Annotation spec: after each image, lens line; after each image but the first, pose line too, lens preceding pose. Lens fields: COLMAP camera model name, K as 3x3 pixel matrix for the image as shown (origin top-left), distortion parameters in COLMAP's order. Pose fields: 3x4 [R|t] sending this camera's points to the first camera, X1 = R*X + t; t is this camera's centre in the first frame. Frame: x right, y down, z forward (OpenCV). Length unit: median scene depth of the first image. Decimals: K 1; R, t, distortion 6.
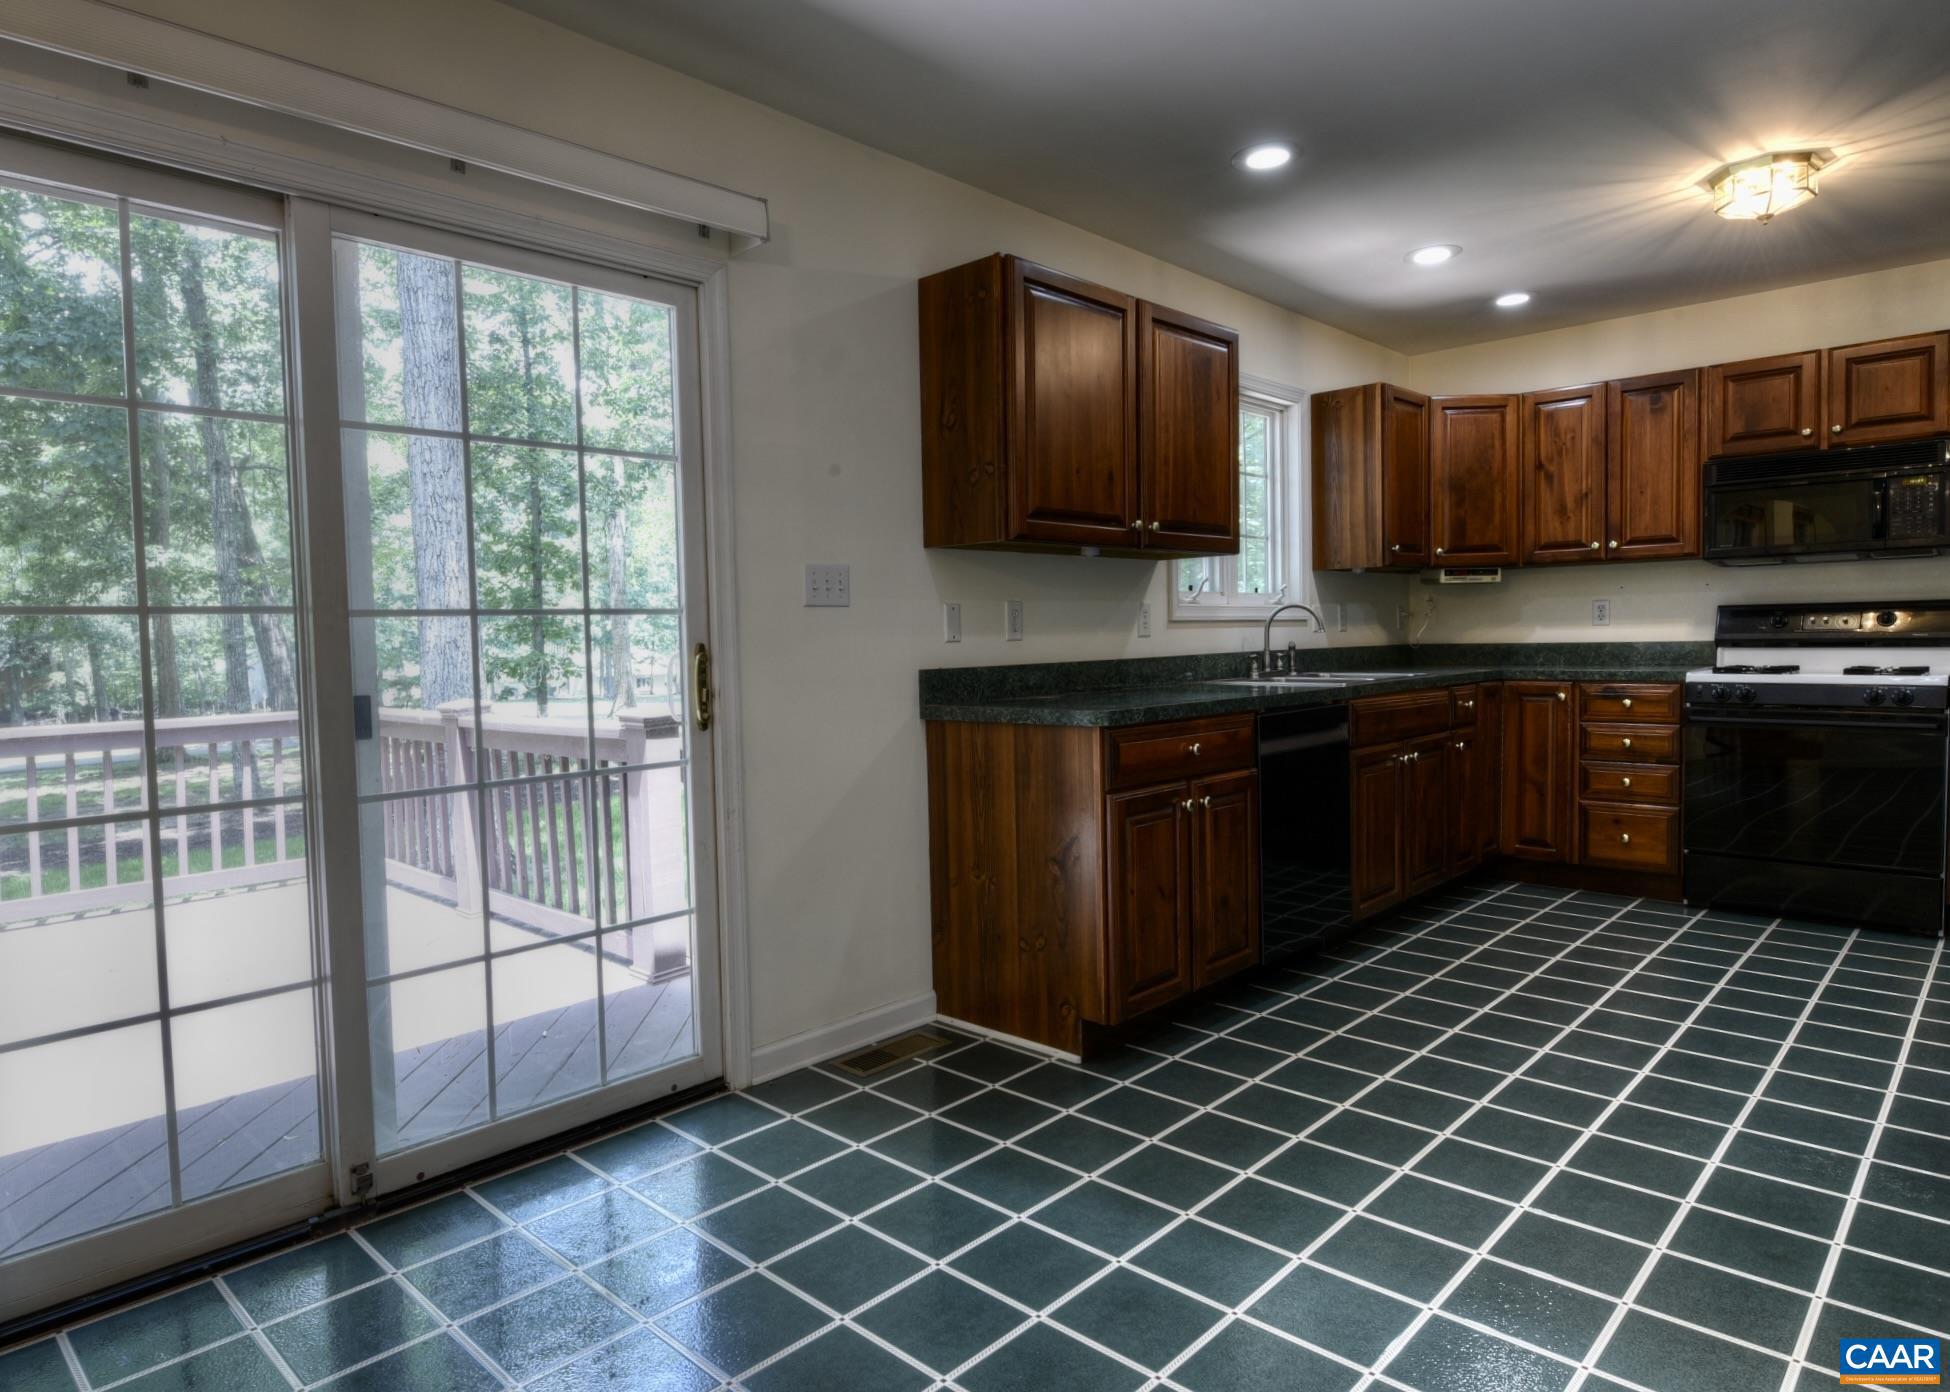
lens RADIAL K [[1169.2, 0, 974.1], [0, 1169.2, 695.5], [0, 0, 1]] dist [0.002705, 0.001137]
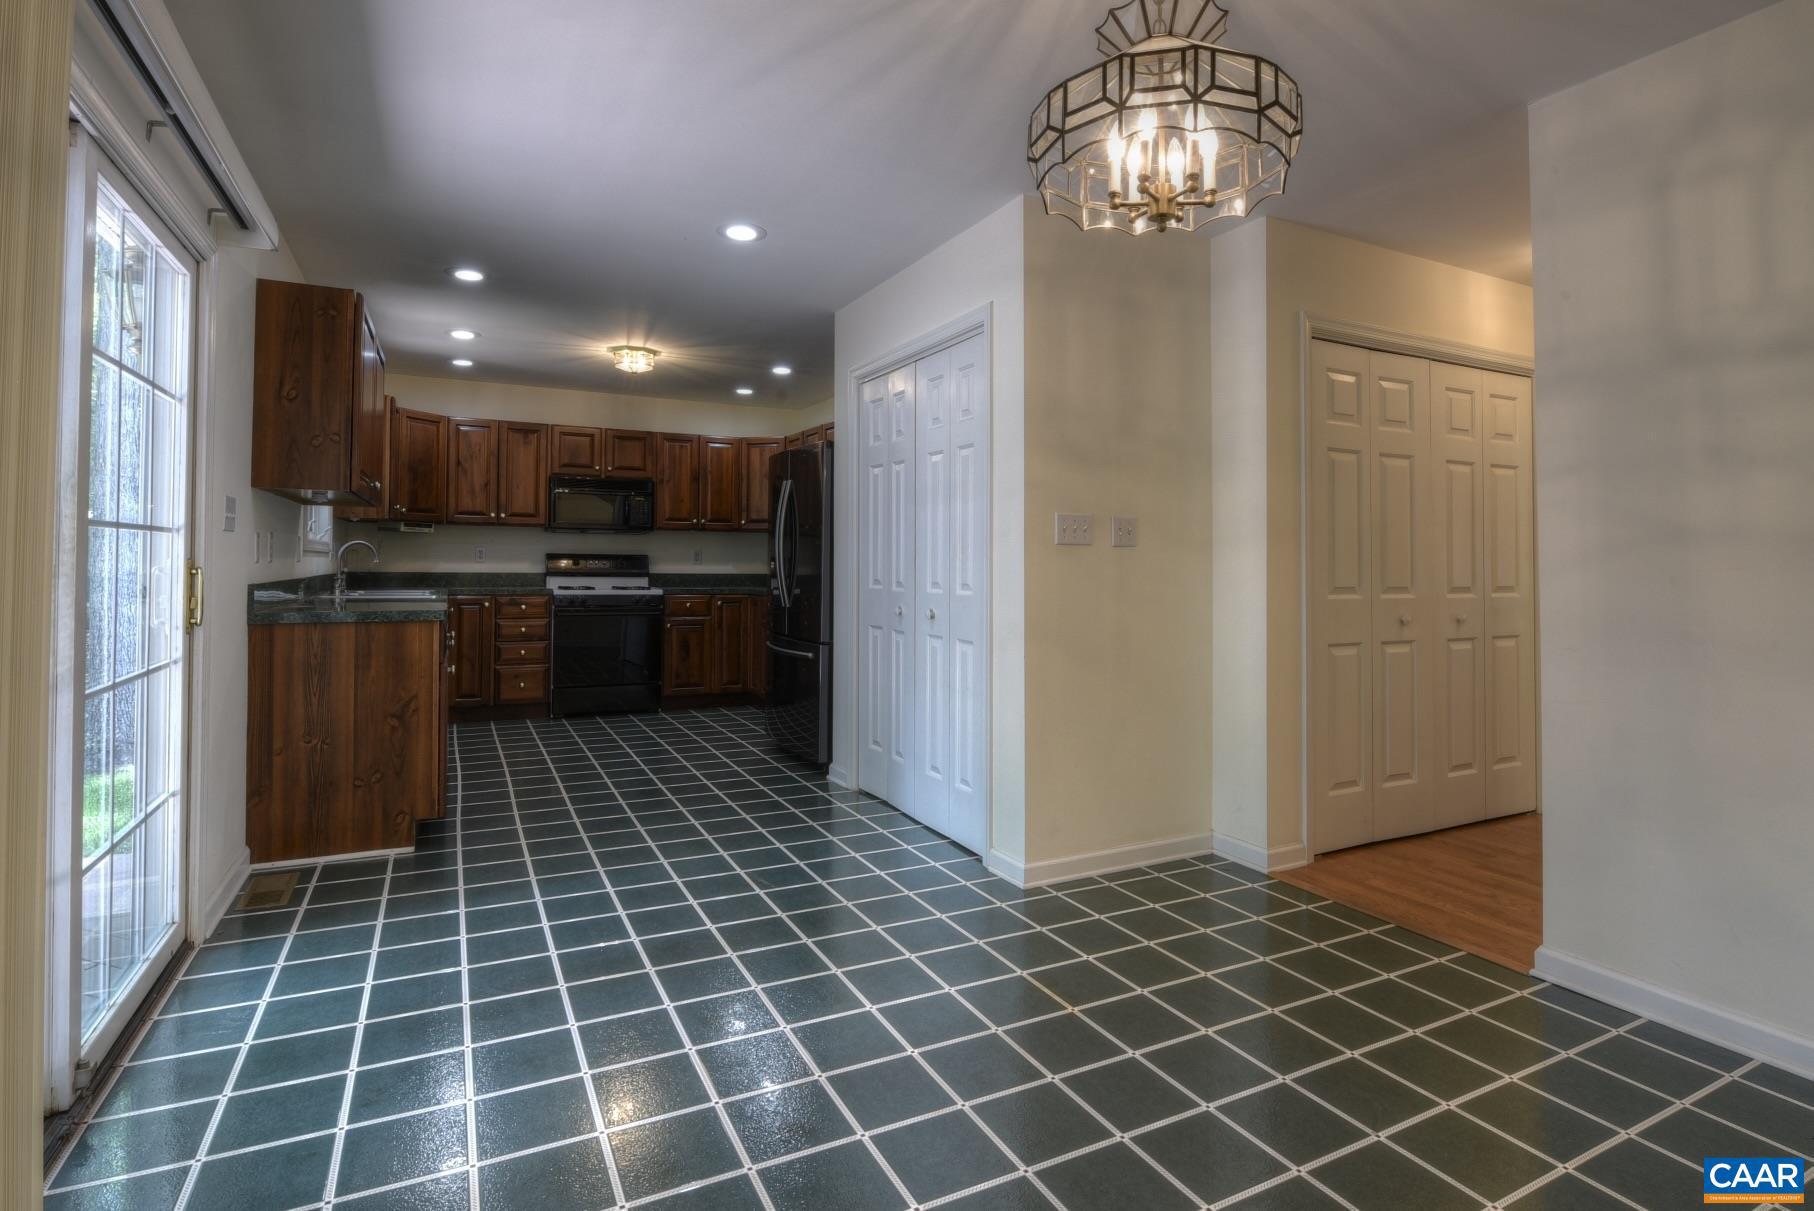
lens RADIAL K [[882.3, 0, 903.6], [0, 882.3, 553.2], [0, 0, 1]] dist [-0.000444, -0.000066]
pose [[0.333143, 0.036660, 0.942163, -0.496437], [0.032141, 0.998222, -0.050206, 0.010166], [-0.942328, 0.047008, 0.331373, 0.022316]]
